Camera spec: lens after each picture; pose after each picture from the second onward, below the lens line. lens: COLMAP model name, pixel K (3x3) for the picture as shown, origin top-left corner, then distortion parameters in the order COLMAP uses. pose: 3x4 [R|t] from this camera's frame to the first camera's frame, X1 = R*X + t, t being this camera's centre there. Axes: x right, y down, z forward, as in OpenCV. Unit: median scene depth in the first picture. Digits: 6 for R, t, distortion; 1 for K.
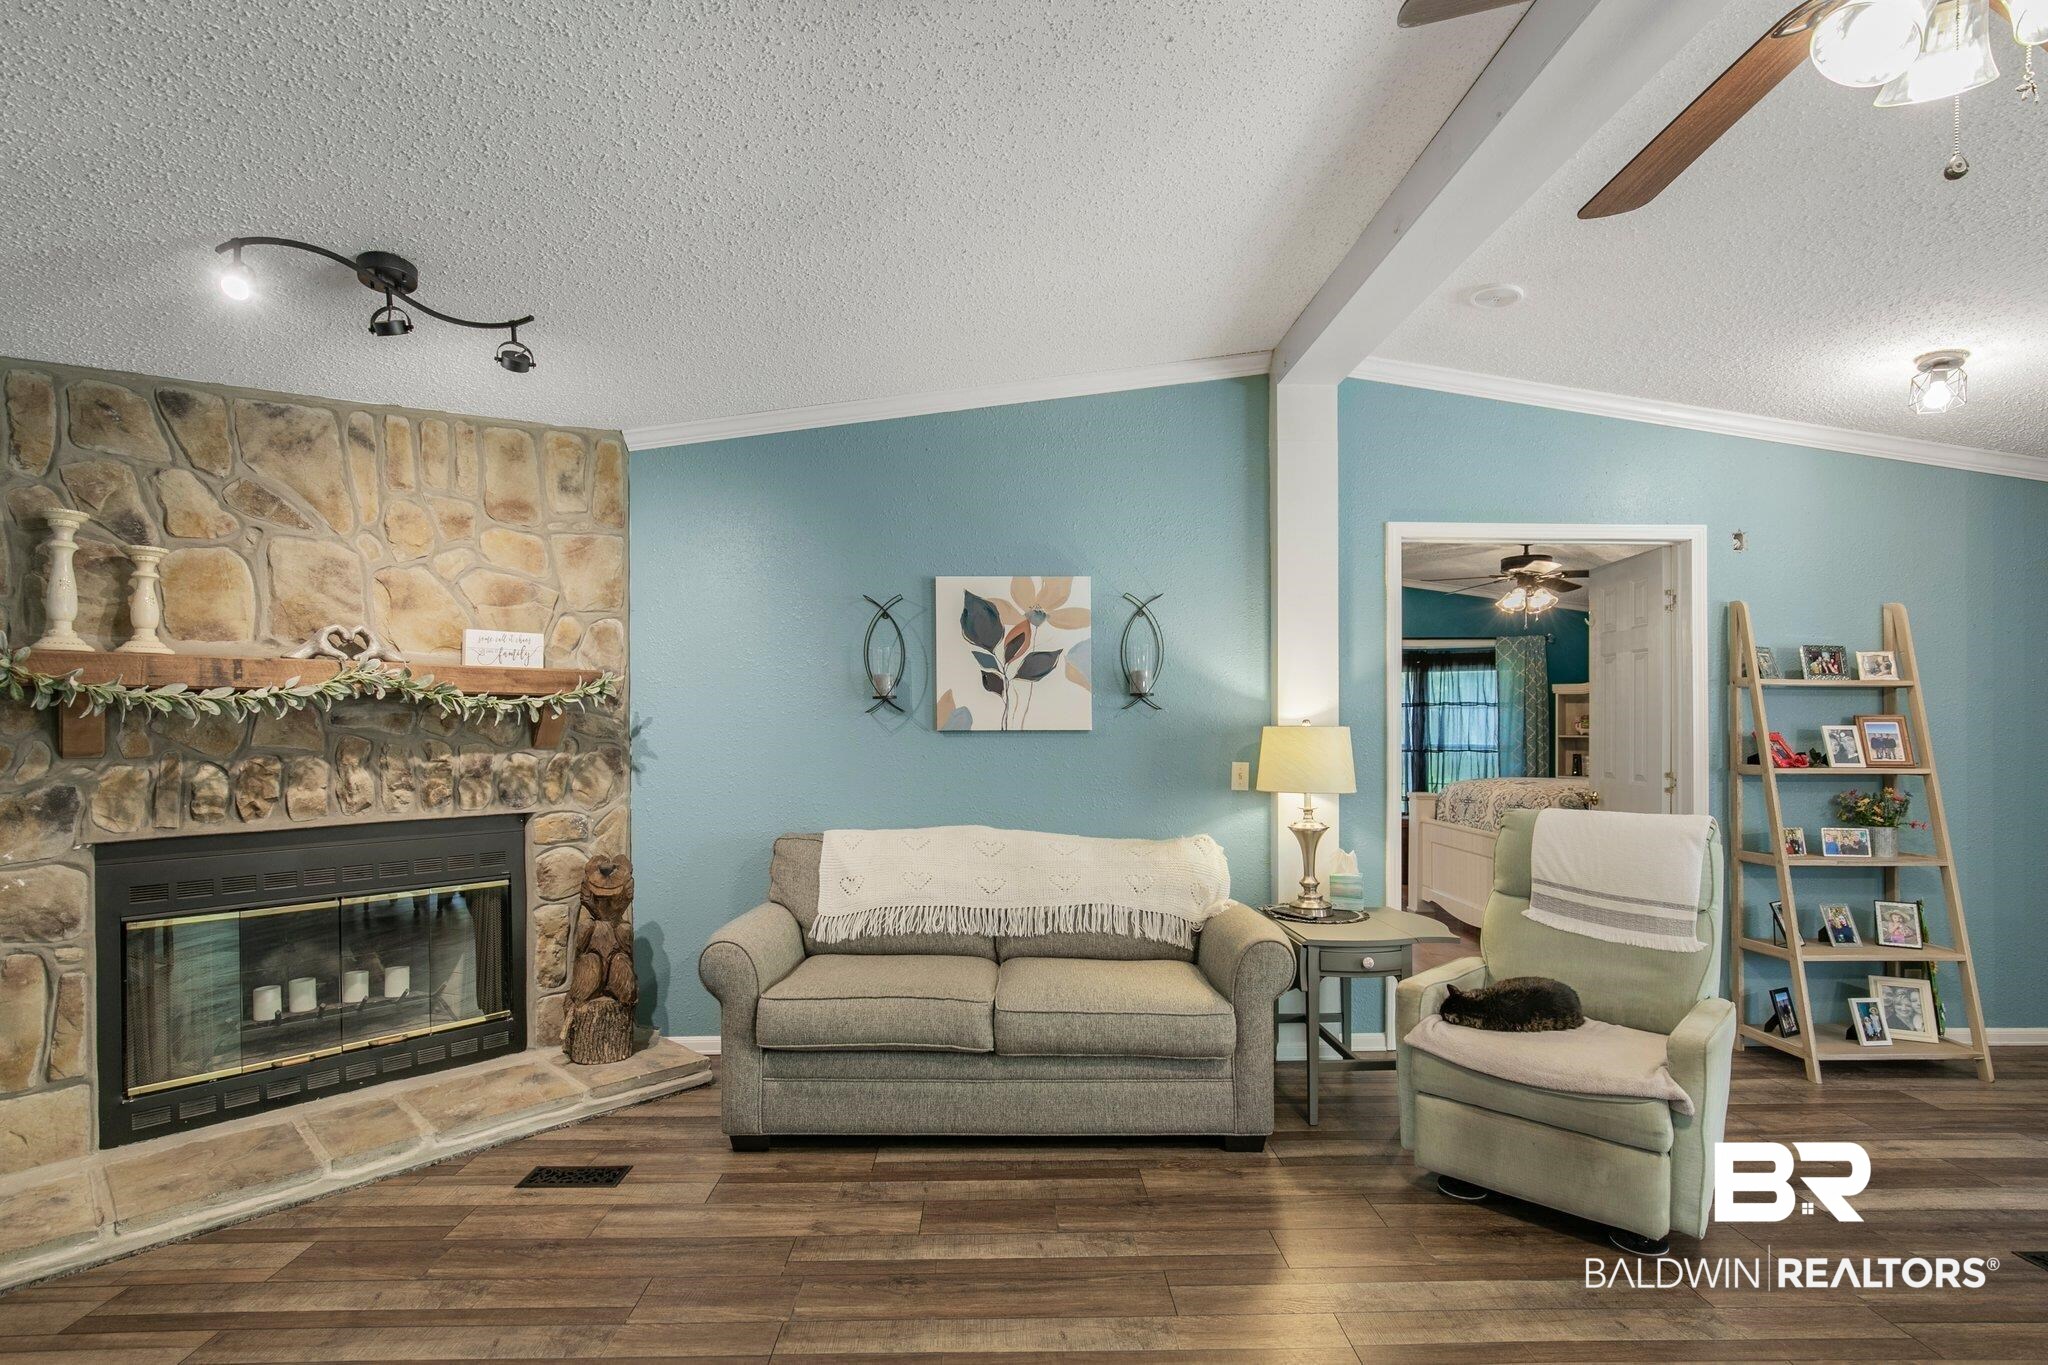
lens RADIAL K [[978.9, 0, 1026.3], [0, 978.9, 721.6], [0, 0, 1]] dist [-0.016381, 0.006384]
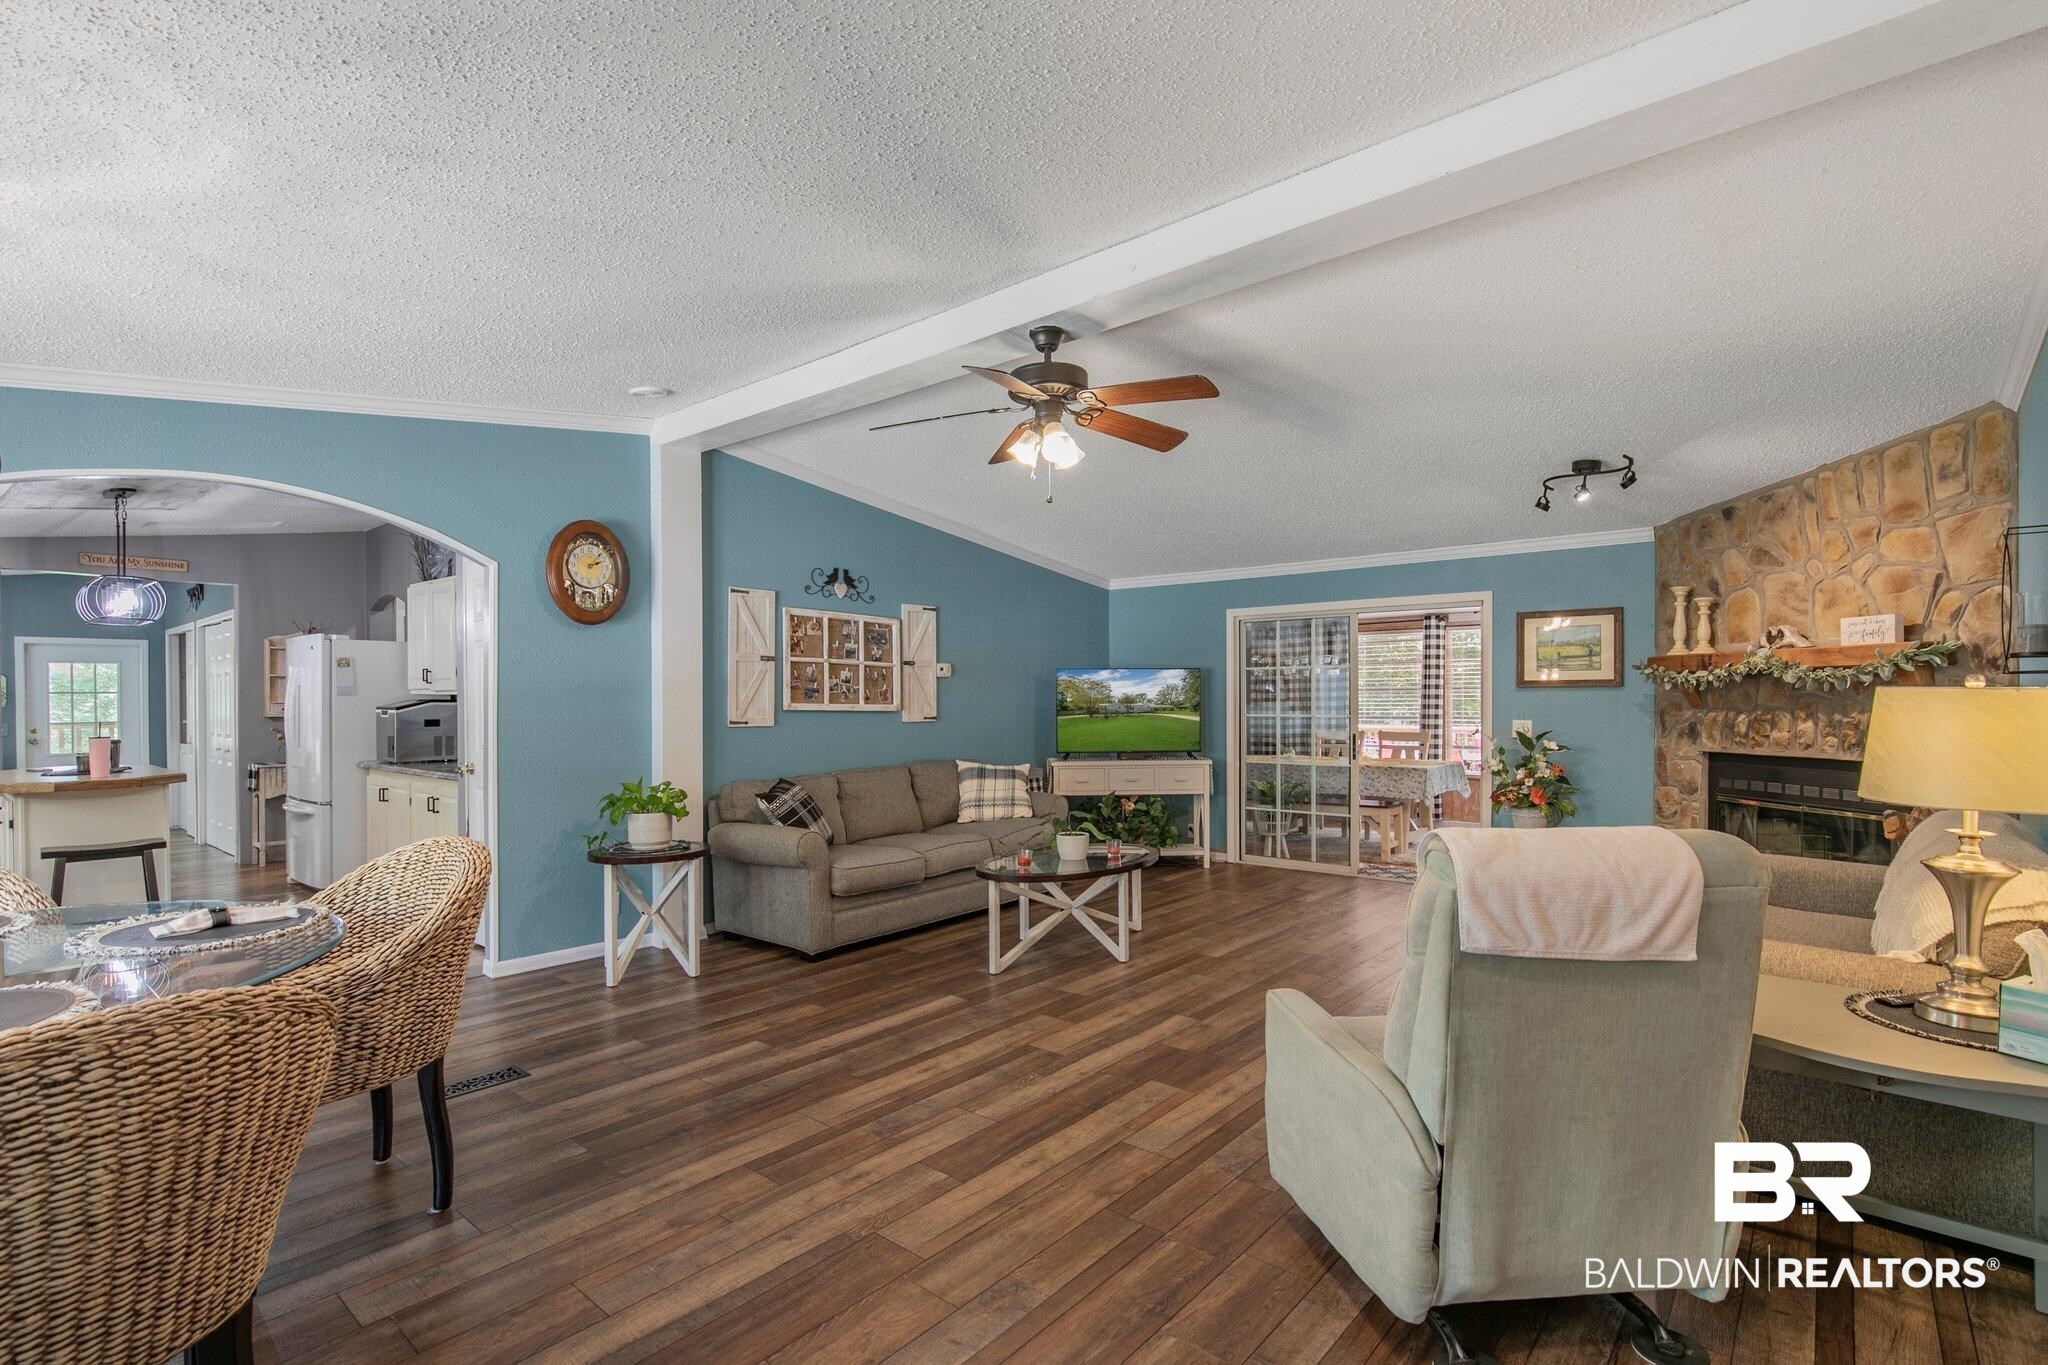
lens RADIAL K [[982.1, 0, 1015.8], [0, 982.1, 688.9], [0, 0, 1]] dist [-0.001481, 0.000532]
pose [[-0.676313, -0.002103, -0.736611, 1.161107], [0.005088, 0.999959, -0.007526, 0.005493], [0.736597, -0.008838, -0.676274, 1.063462]]
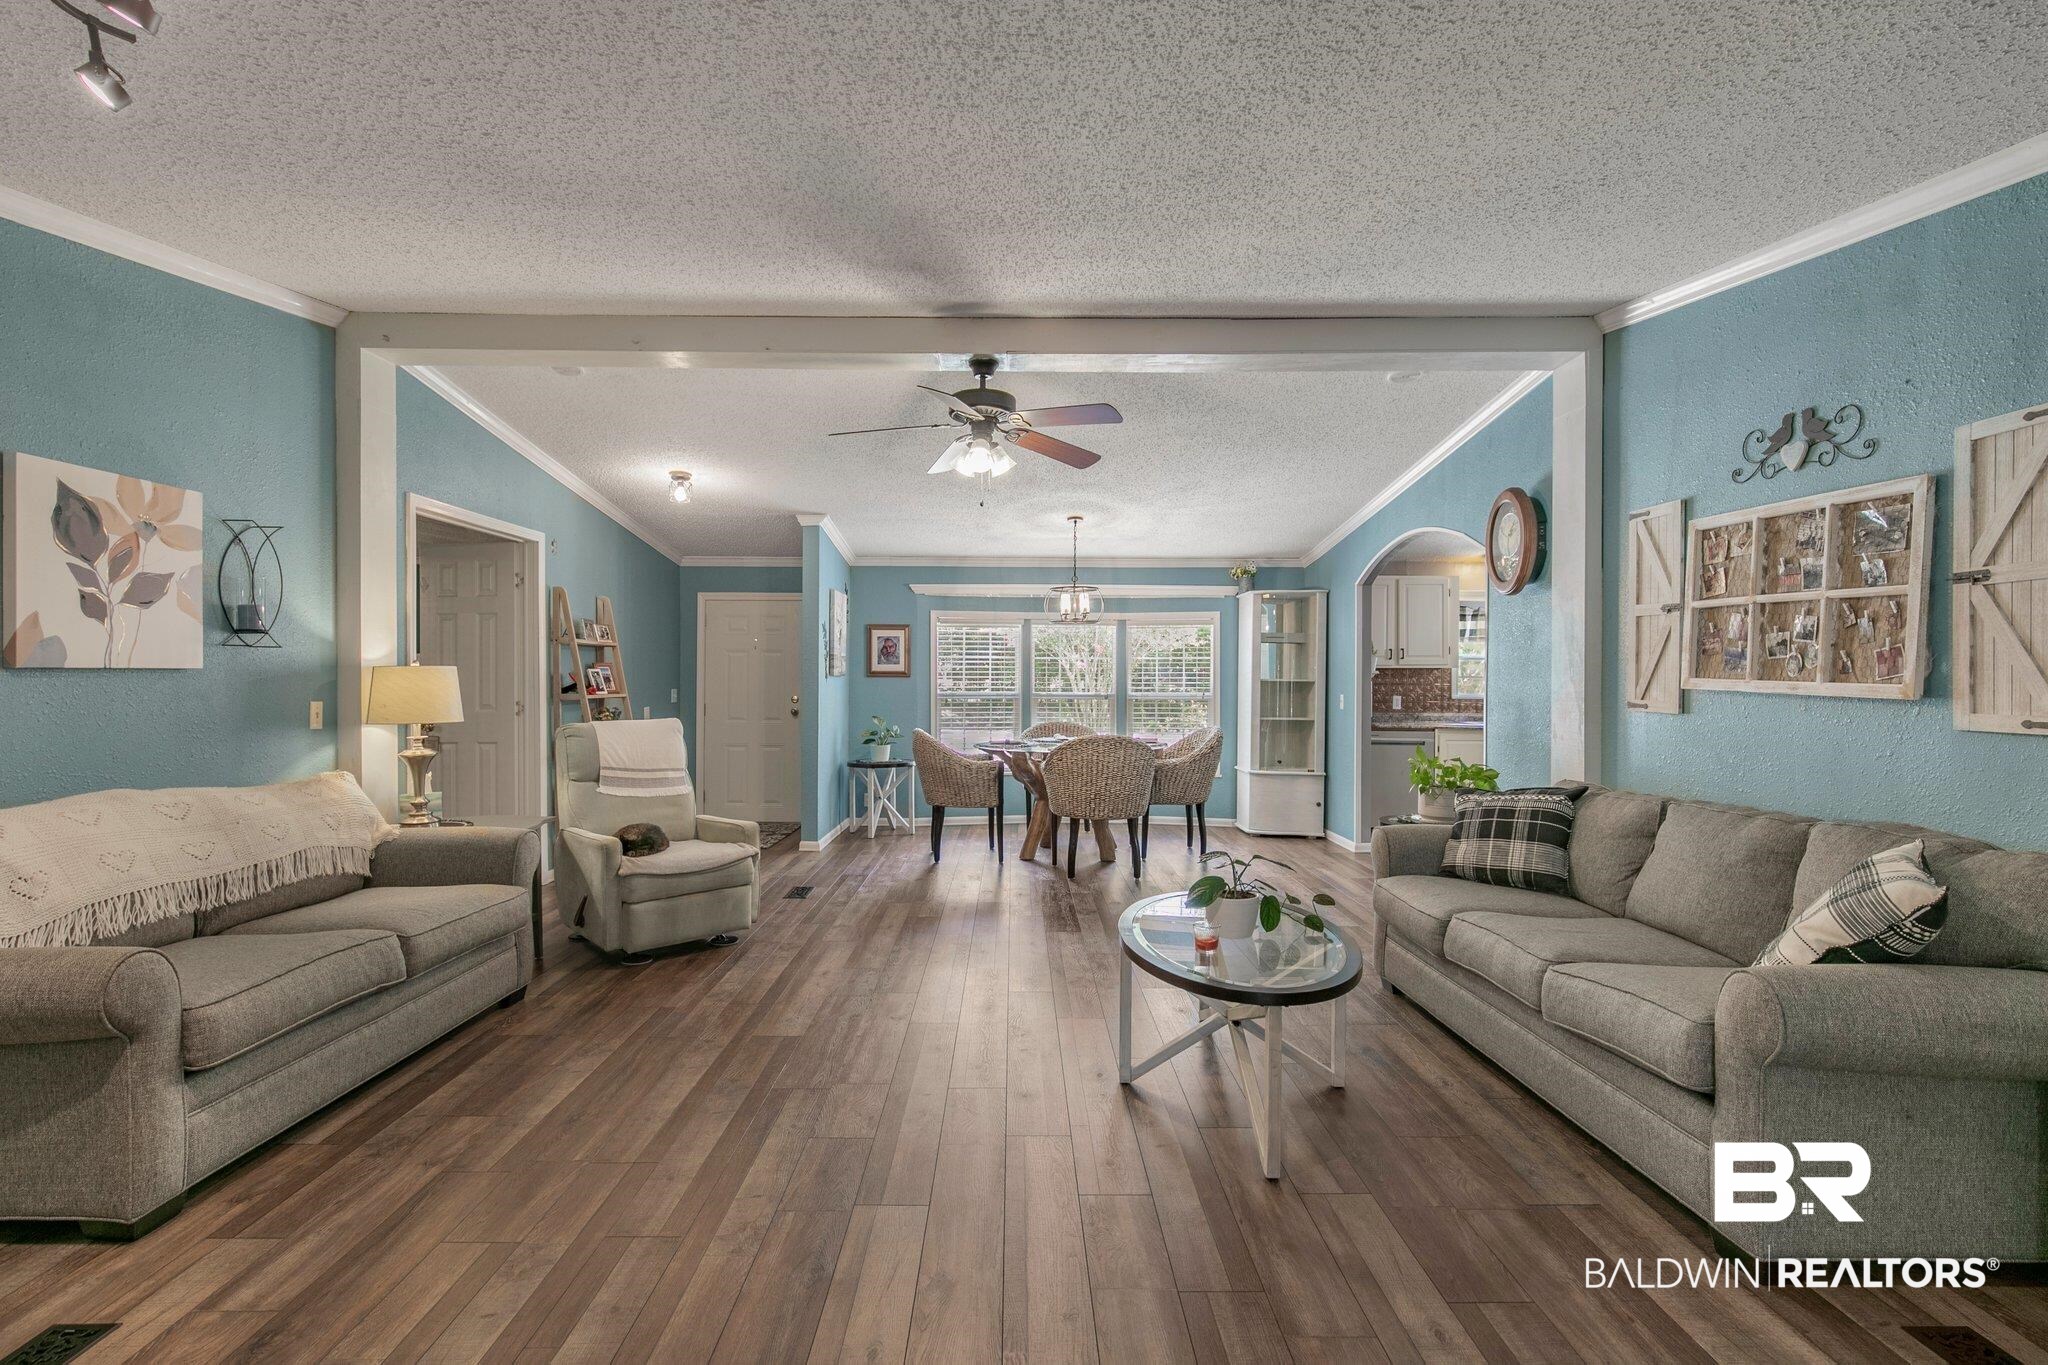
lens RADIAL K [[944.4, 0, 1020.8], [0, 944.4, 686.7], [0, 0, 1]] dist [-0.029038, 0.007105]
pose [[0.021646, -0.012254, 0.999691, -0.862967], [-0.002693, 0.999921, 0.012315, 0.014613], [-0.999762, -0.002958, 0.021611, 0.289043]]
